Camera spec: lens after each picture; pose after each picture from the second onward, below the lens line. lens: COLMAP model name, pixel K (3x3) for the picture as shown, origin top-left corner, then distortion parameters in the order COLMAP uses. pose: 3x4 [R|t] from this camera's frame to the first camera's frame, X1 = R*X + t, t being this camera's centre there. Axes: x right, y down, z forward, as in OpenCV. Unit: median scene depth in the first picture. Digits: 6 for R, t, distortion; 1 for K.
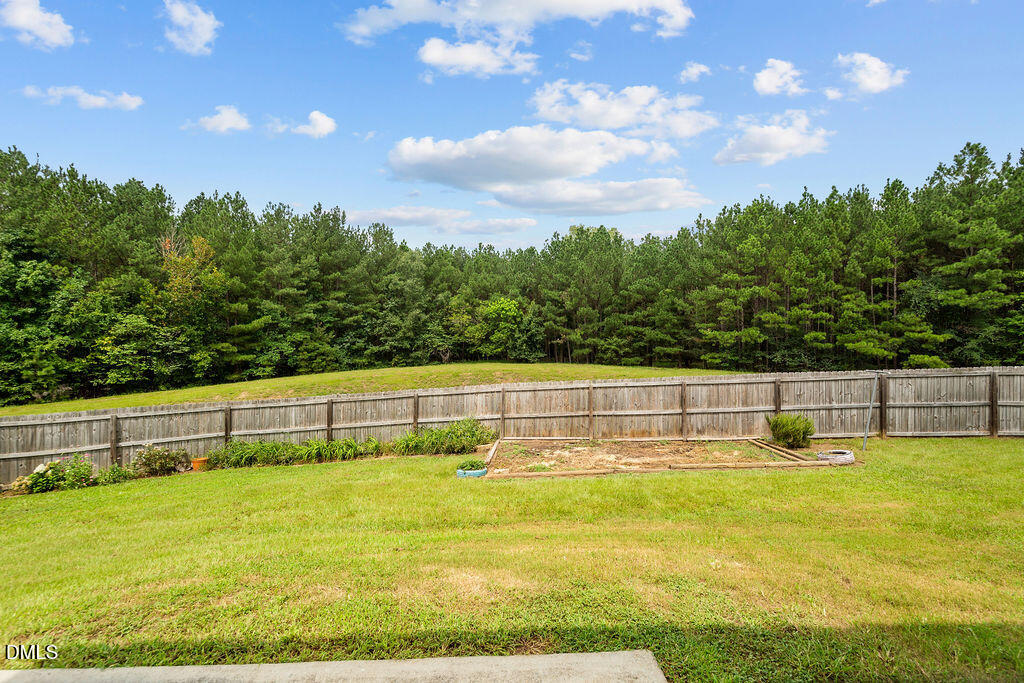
lens RADIAL K [[415.4, 0, 509.0], [0, 415.4, 336.9], [0, 0, 1]] dist [0.017784, -0.006765]
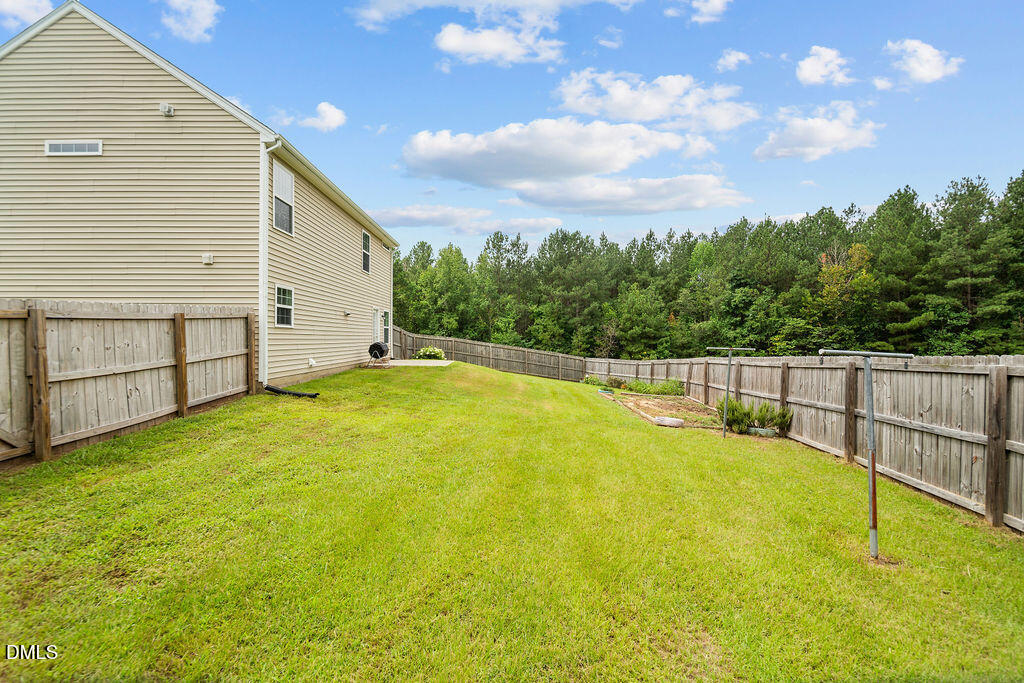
lens RADIAL K [[415.4, 0, 509.0], [0, 415.4, 336.9], [0, 0, 1]] dist [0.017784, -0.006765]
pose [[-0.011690, -0.001049, -0.999931, 0.560693], [-0.006351, 0.999979, -0.000975, 0.015307], [0.999912, 0.006340, -0.011696, 0.168747]]
